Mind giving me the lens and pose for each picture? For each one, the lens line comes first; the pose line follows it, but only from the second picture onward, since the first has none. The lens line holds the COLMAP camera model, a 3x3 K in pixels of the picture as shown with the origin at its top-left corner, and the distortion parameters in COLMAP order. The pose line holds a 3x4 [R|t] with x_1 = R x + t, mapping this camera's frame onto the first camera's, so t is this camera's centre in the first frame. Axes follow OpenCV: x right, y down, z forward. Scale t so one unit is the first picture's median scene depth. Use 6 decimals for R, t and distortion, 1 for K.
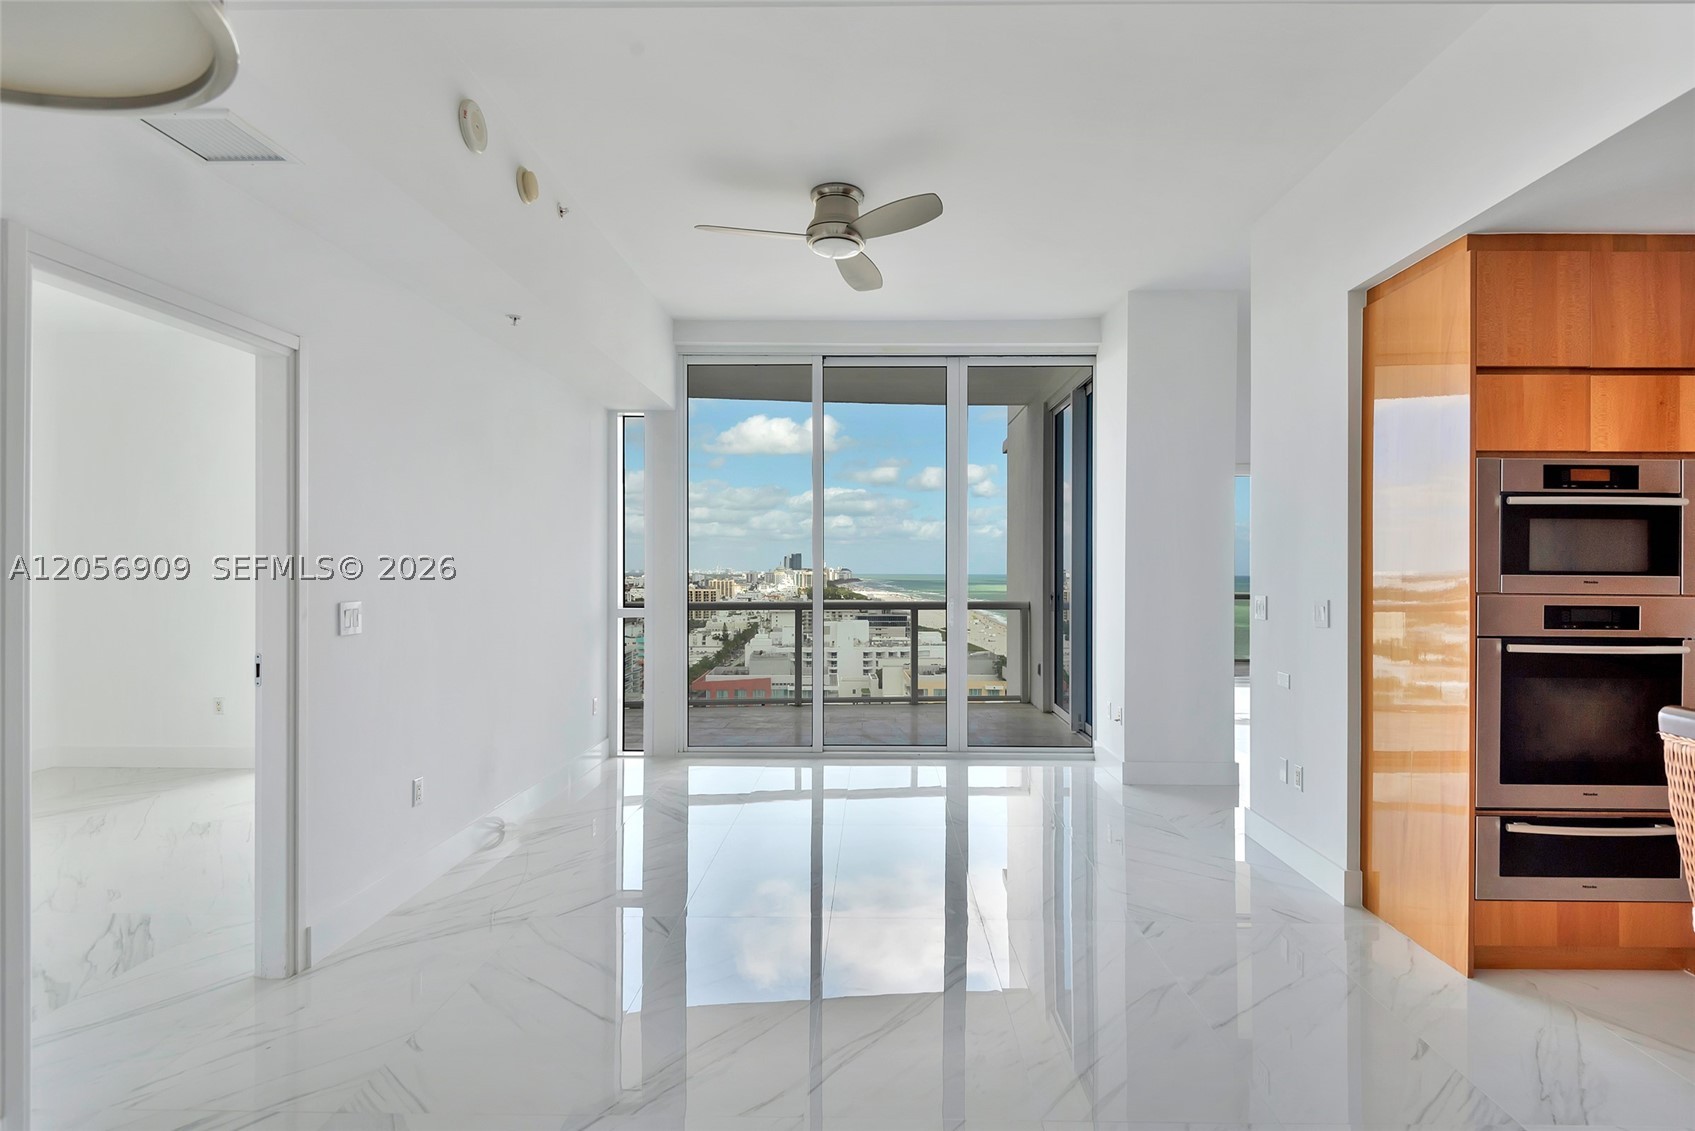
lens RADIAL K [[839.1, 0, 864.3], [0, 839.1, 566.4], [0, 0, 1]] dist [0.028703, -0.022155]
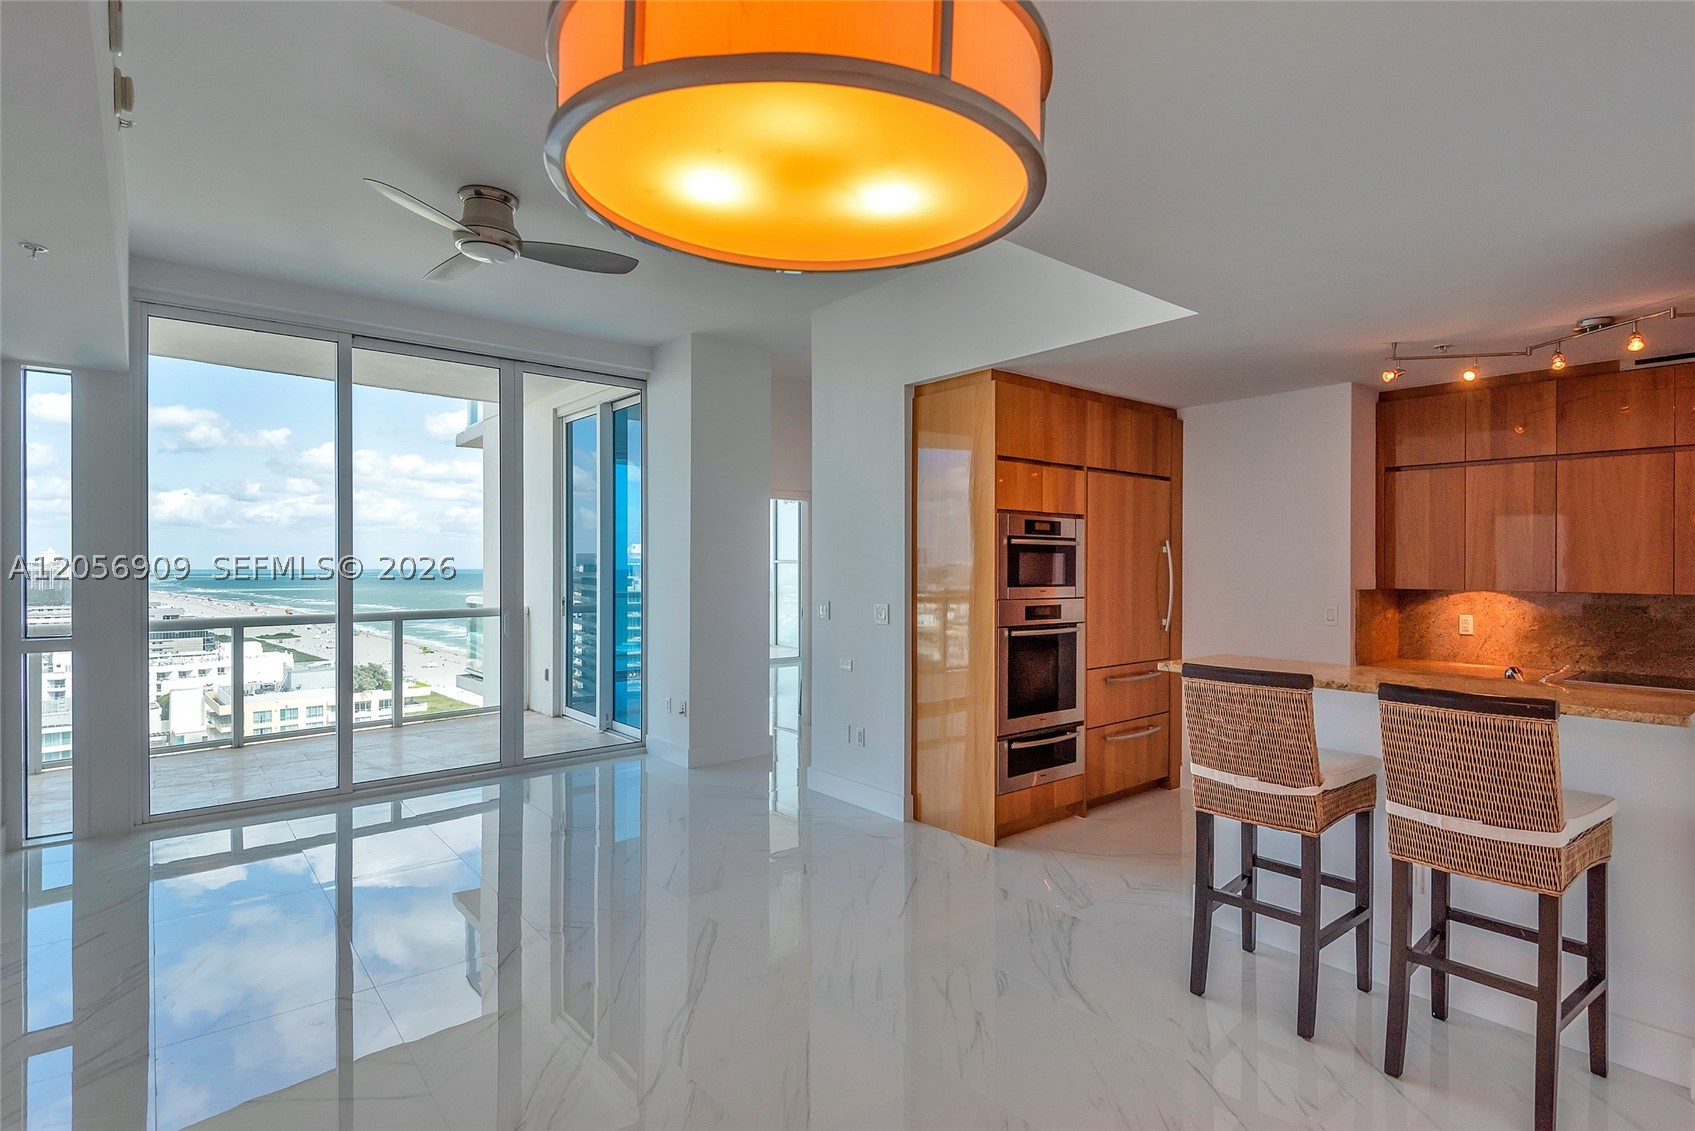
lens RADIAL K [[839.1, 0, 864.3], [0, 839.1, 566.4], [0, 0, 1]] dist [0.028703, -0.022155]
pose [[0.751740, -0.002854, 0.659453, -0.333667], [-0.001991, 0.999976, 0.006598, -0.027306], [-0.659456, -0.006273, 0.751717, -0.003321]]
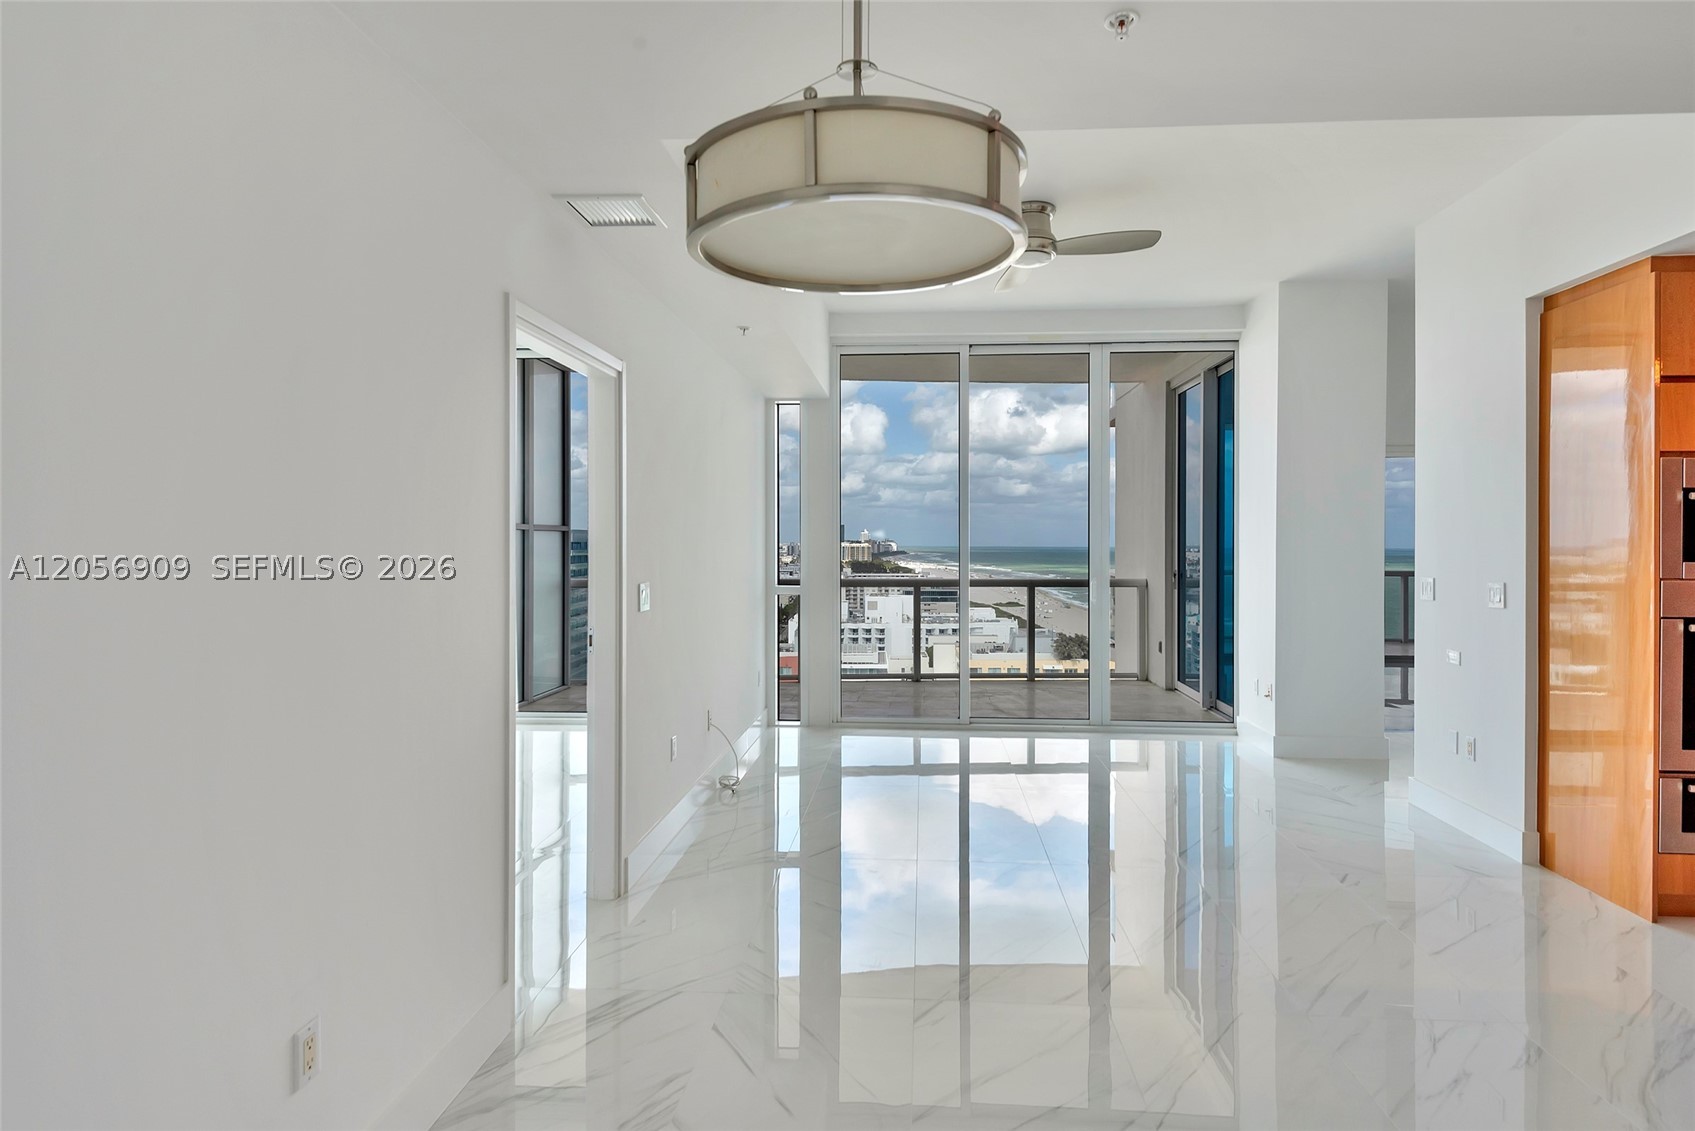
lens RADIAL K [[887.0, 0, 857.3], [0, 887.0, 539.2], [0, 0, 1]] dist [-0.000051, -0.003052]
pose [[0.998326, 0.000033, -0.057831, -0.182954], [0.000040, 0.999999, 0.001268, -0.015017], [0.057831, -0.001268, 0.998326, -0.154862]]
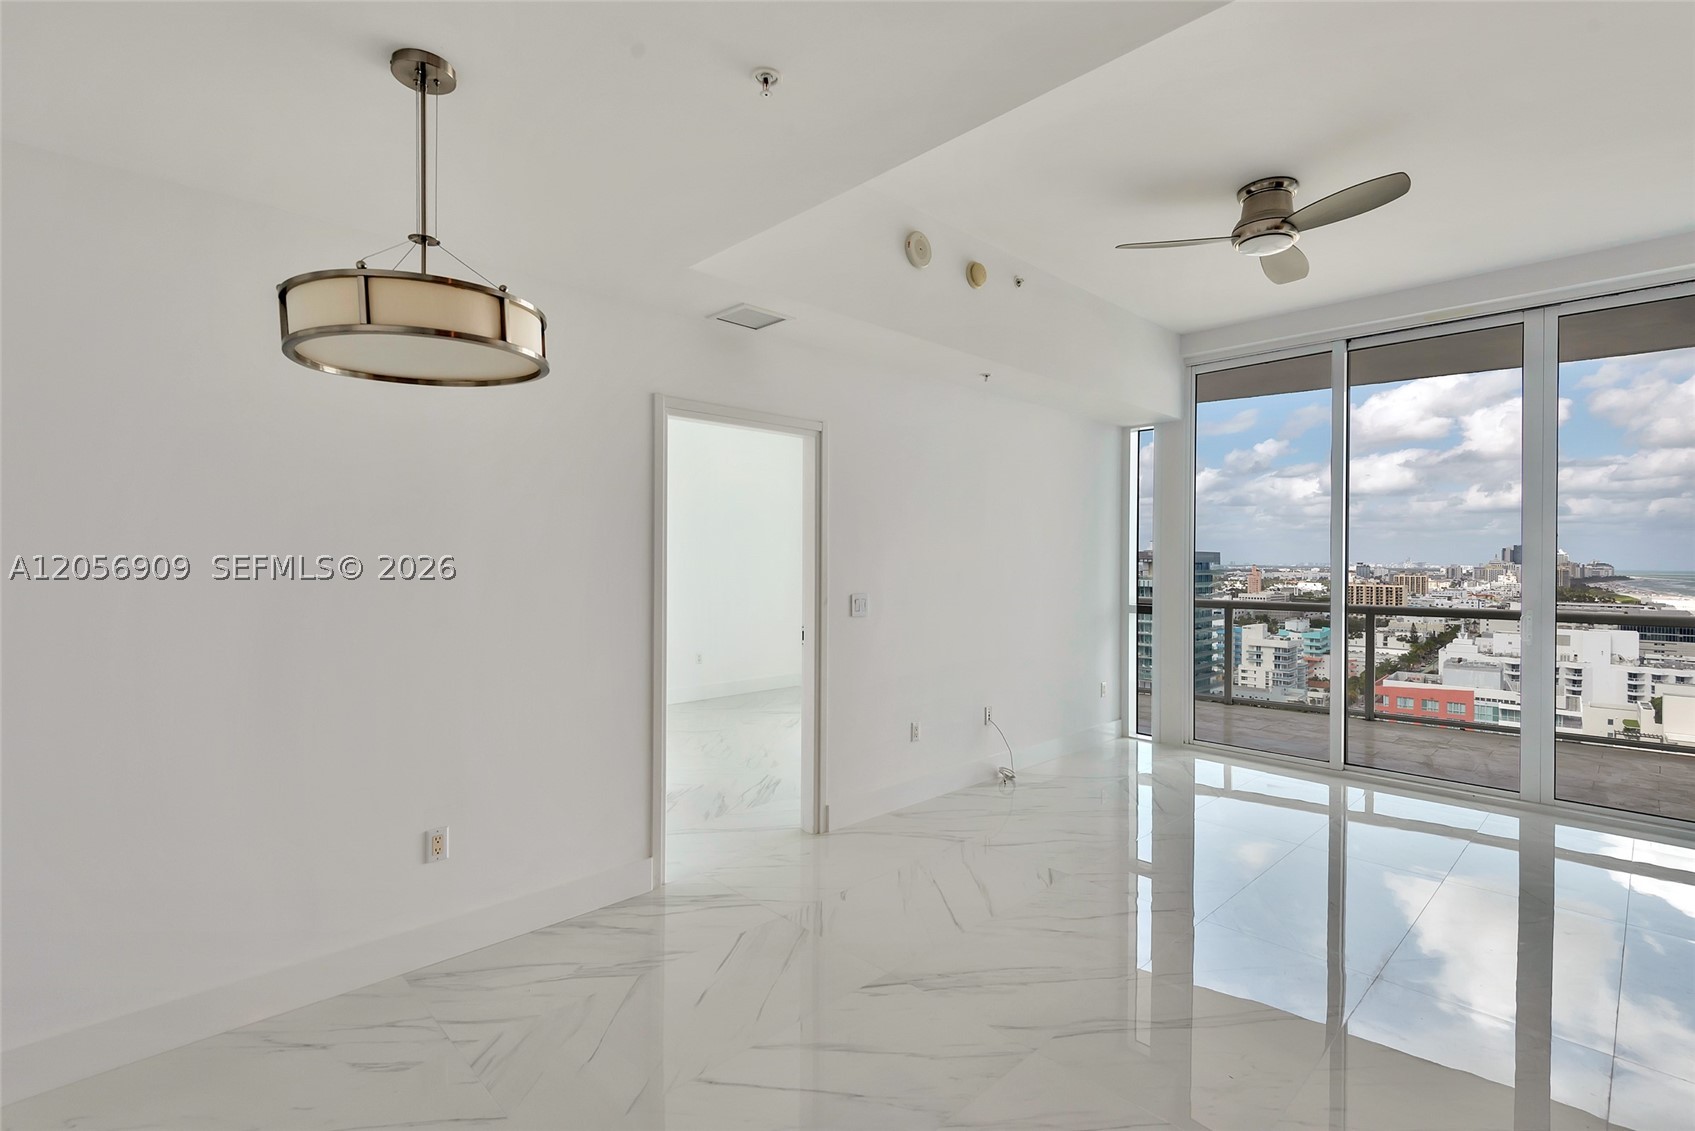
lens RADIAL K [[777.5, 0, 863.0], [0, 777.5, 568.1], [0, 0, 1]] dist [0.023809, -0.013349]
pose [[0.709372, 0.010097, -0.704762, 0.267317], [-0.002052, 0.999923, 0.012261, -0.015500], [0.704831, -0.007252, 0.709338, 0.030326]]
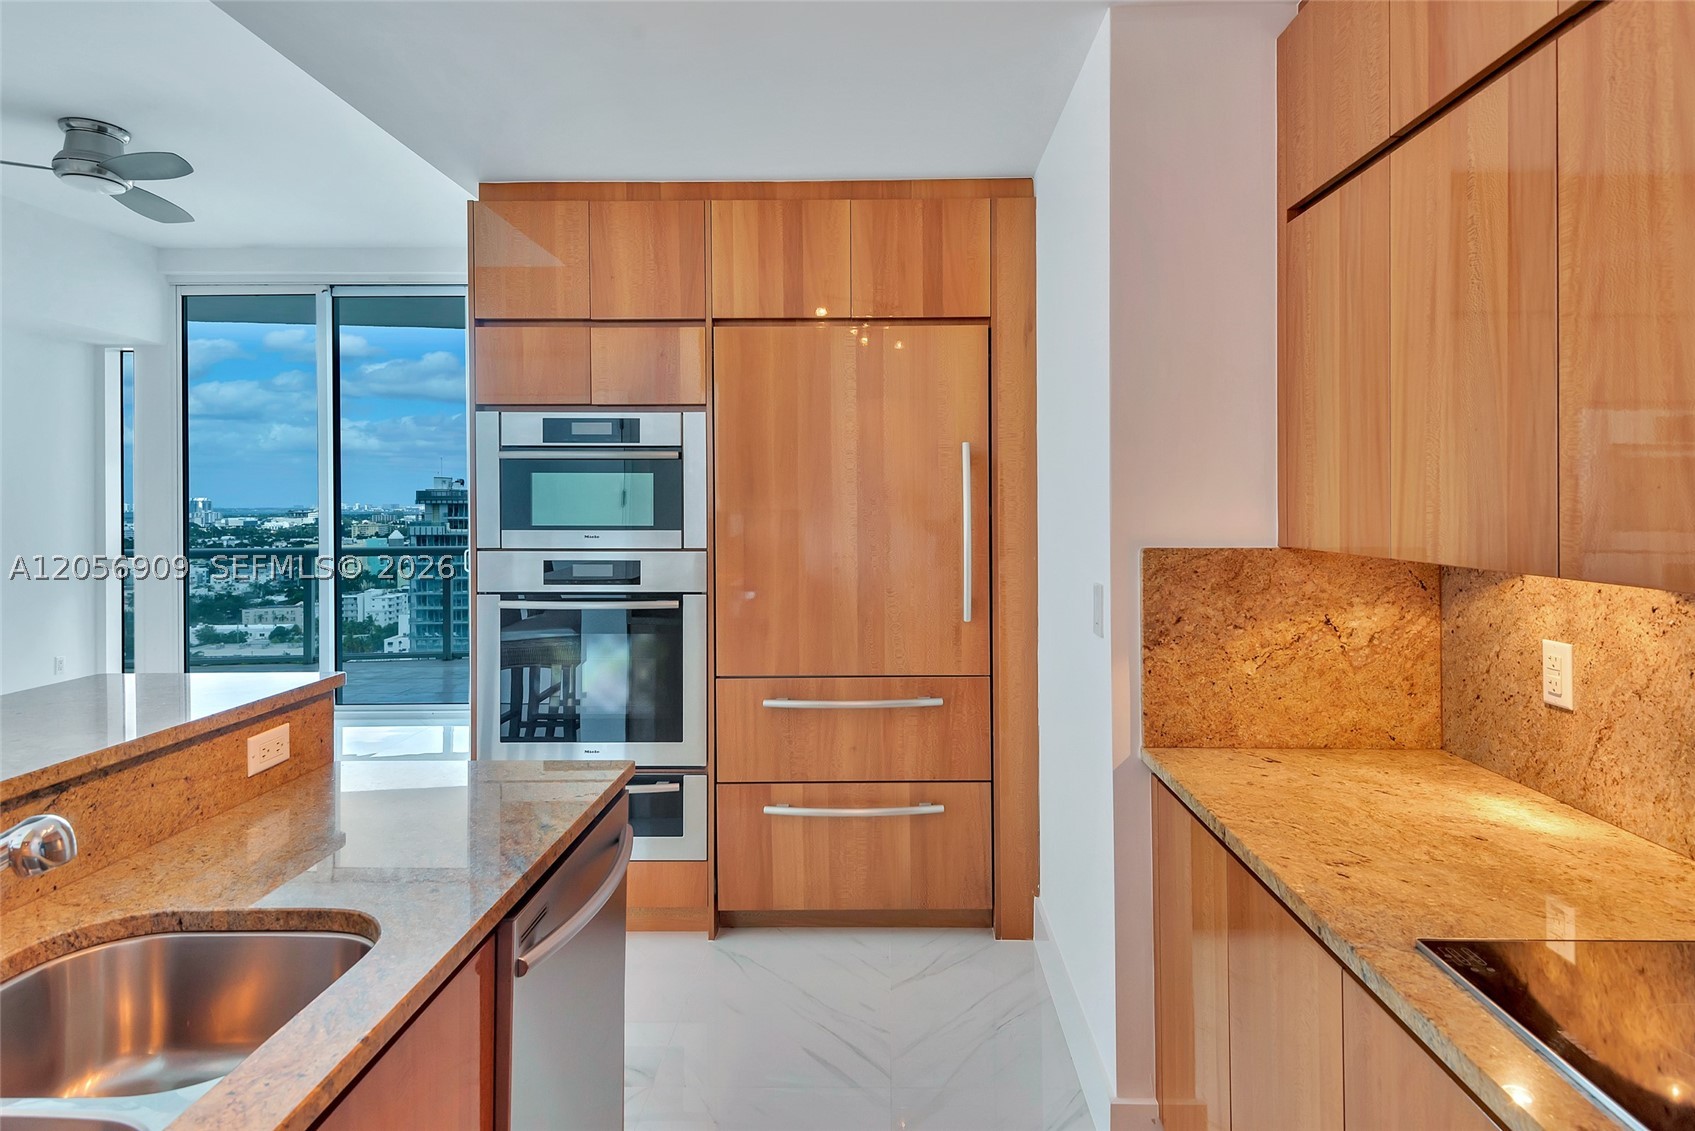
lens RADIAL K [[945.1, 0, 886.1], [0, 945.1, 503.6], [0, 0, 1]] dist [0.001539, -0.001274]
pose [[0.999952, -0.007443, 0.006366, 0.819323], [0.007397, 0.999947, 0.007225, -0.017616], [-0.006419, -0.007177, 0.999954, -0.073104]]
